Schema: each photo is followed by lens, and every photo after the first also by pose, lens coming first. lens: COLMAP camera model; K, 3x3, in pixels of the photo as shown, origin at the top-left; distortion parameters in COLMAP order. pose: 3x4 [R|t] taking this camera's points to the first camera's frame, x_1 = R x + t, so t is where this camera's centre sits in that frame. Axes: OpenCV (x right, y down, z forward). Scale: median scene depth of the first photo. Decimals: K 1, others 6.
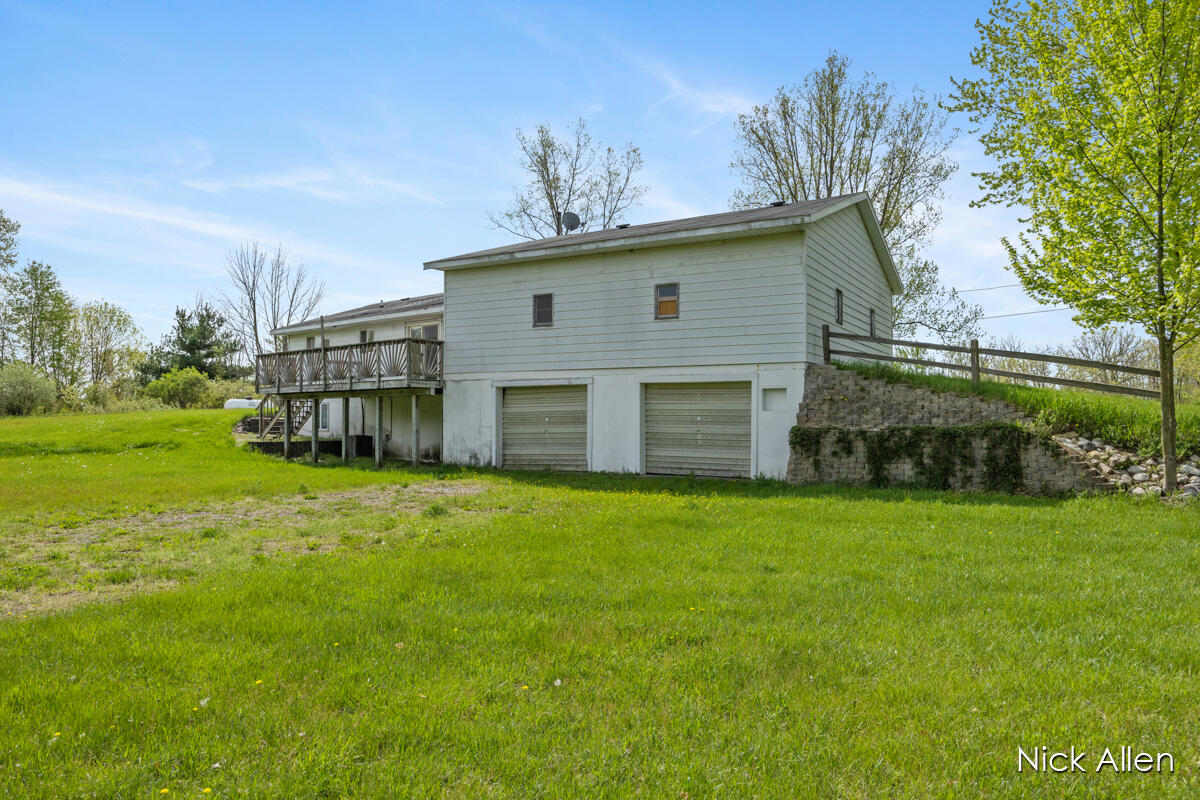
lens RADIAL K [[821.1, 0, 599.5], [0, 821.1, 404.1], [0, 0, 1]] dist [0.000962, 0.000074]
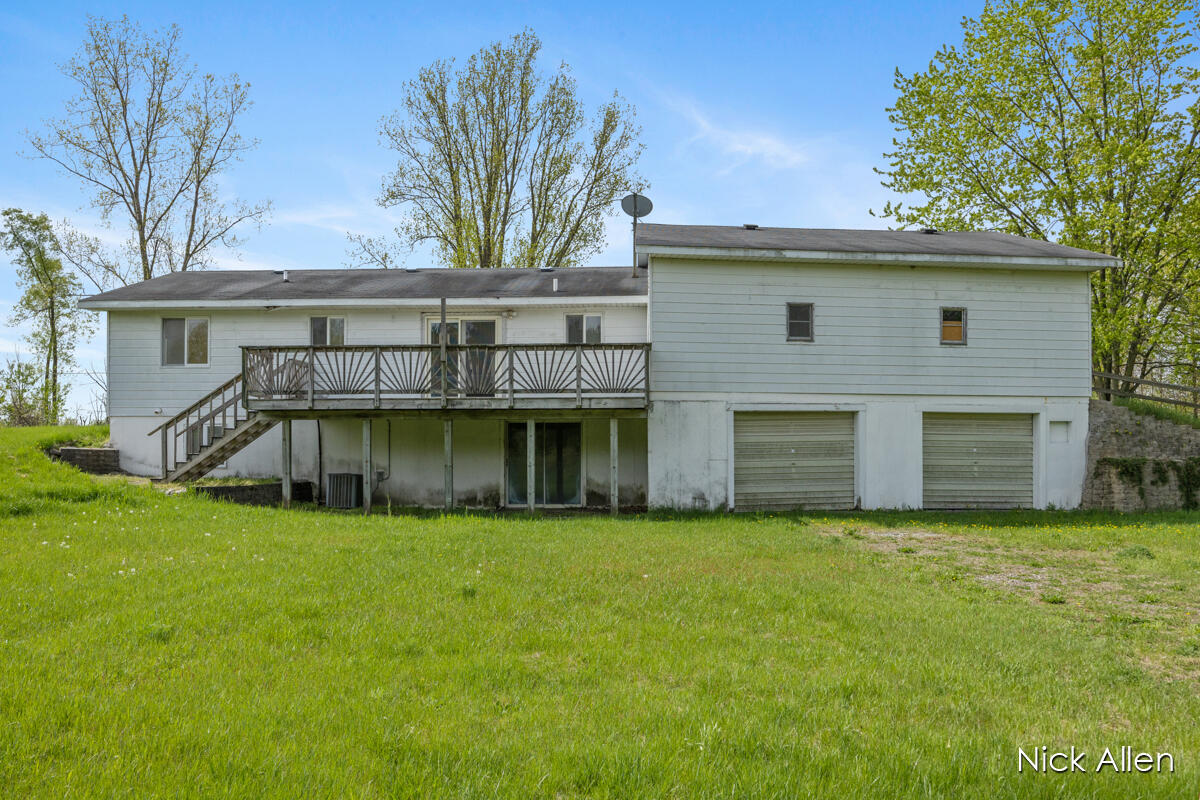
lens RADIAL K [[898.4, 0, 596.6], [0, 898.4, 441.0], [0, 0, 1]] dist [0.008039, 0.000932]
pose [[0.791601, 0.007886, 0.610987, -0.820580], [-0.012096, 0.999923, 0.002767, 0.008545], [-0.610919, -0.009581, 0.791635, 0.402084]]
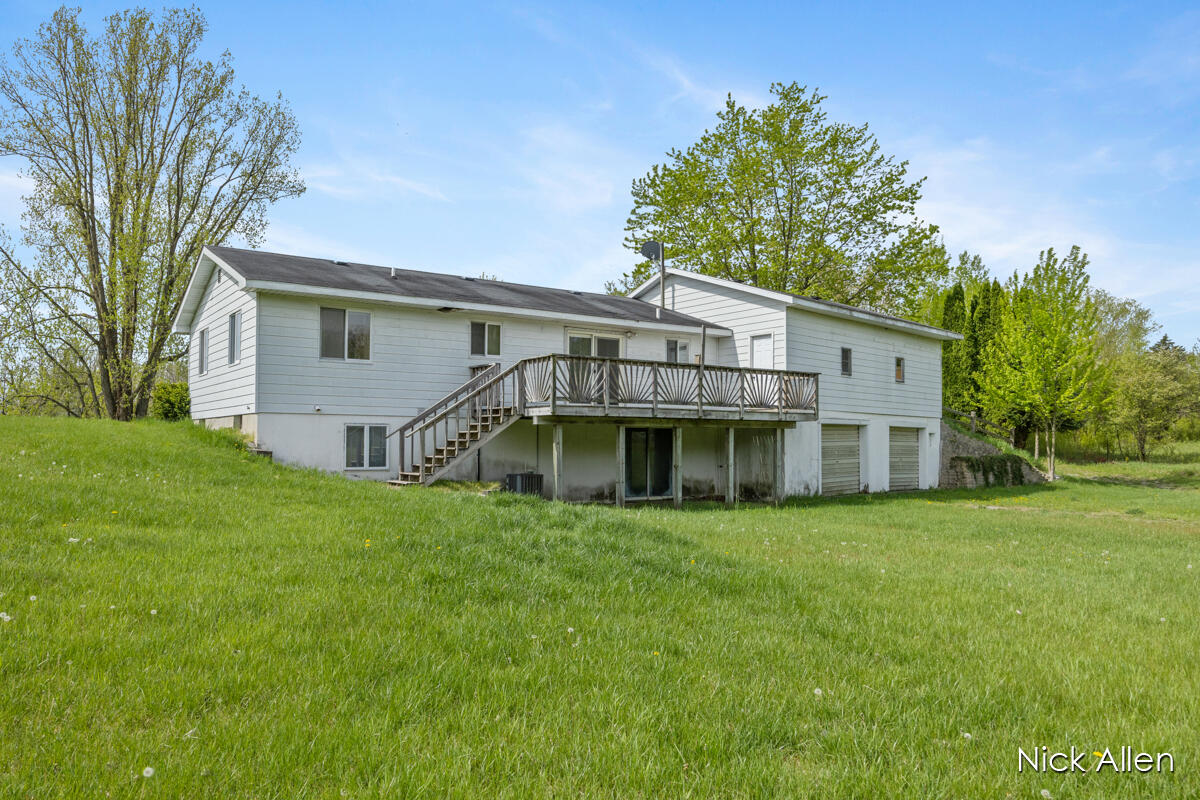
lens RADIAL K [[832.5, 0, 583.2], [0, 832.5, 435.3], [0, 0, 1]] dist [0.014688, 0.001803]
pose [[0.277972, 0.011500, 0.960520, -1.376020], [-0.023667, 0.999707, -0.005120, 0.008800], [-0.960298, -0.021310, 0.278163, 1.053208]]
